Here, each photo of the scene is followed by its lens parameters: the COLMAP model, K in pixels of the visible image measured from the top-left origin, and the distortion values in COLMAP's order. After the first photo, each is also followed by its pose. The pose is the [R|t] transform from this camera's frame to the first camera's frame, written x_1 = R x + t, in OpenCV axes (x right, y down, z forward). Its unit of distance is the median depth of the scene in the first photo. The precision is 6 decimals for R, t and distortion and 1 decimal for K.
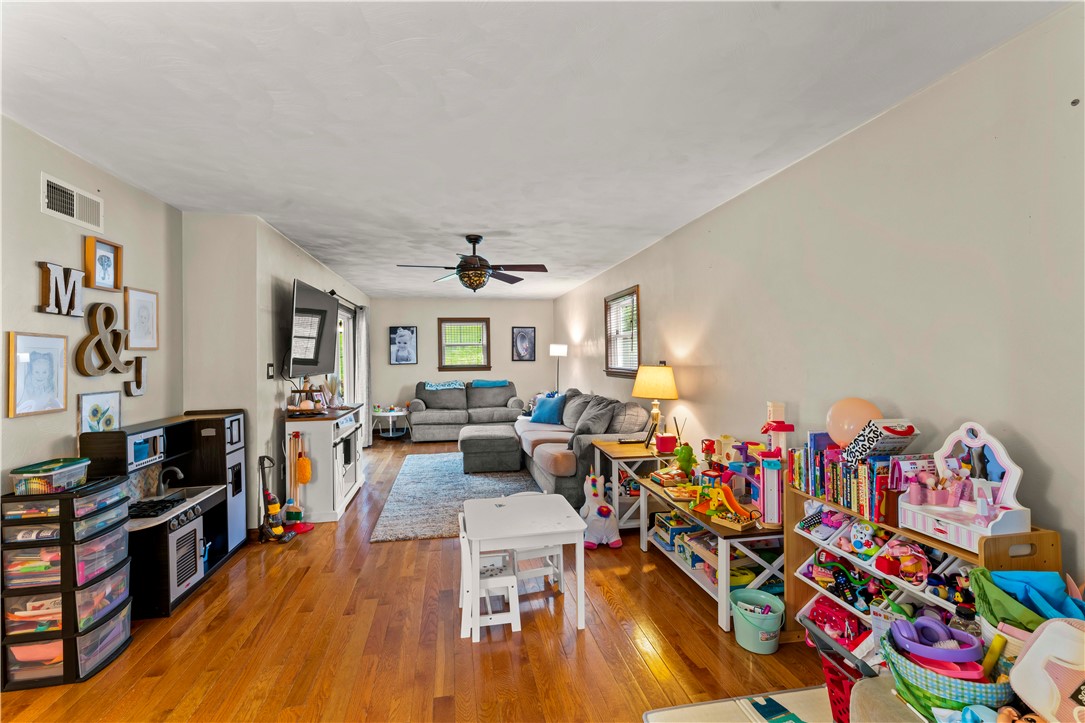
lens RADIAL K [[460.1, 0, 544.0], [0, 460.1, 357.7], [0, 0, 1]] dist [0.000702, 0.000068]
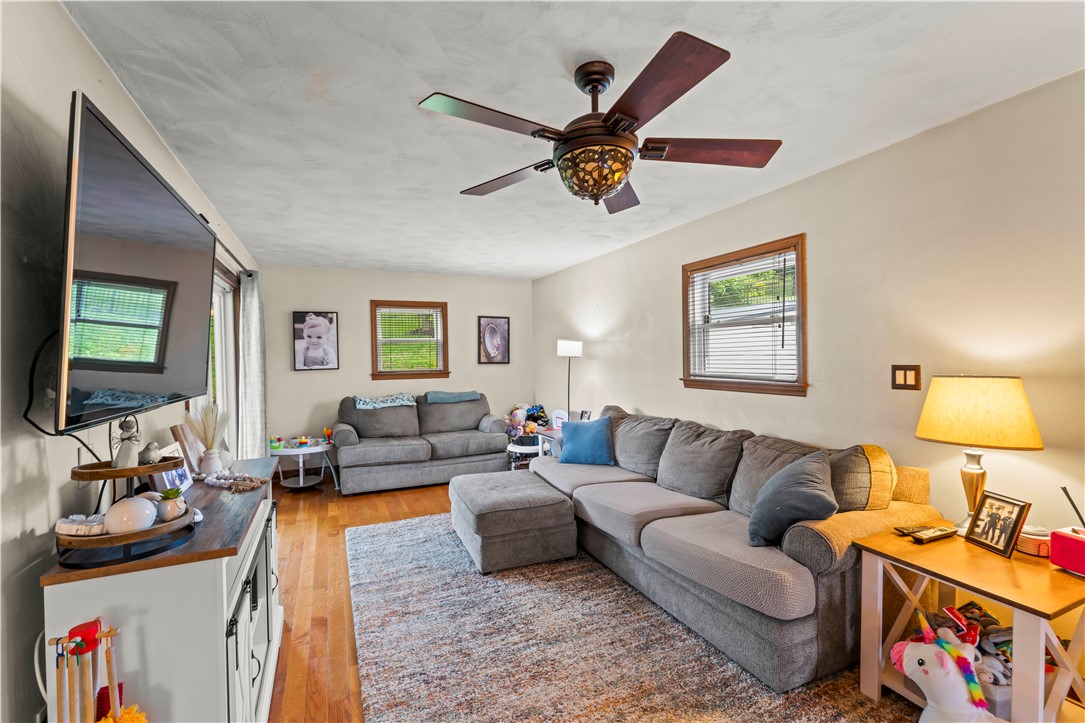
lens RADIAL K [[460.1, 0, 538.4], [0, 460.1, 365.0], [0, 0, 1]] dist [0.000702, 0.000068]
pose [[0.973800, -0.005789, 0.227332, -0.159579], [0.002643, 0.999897, 0.014141, -0.001117], [-0.227390, -0.013169, 0.973715, 0.320162]]
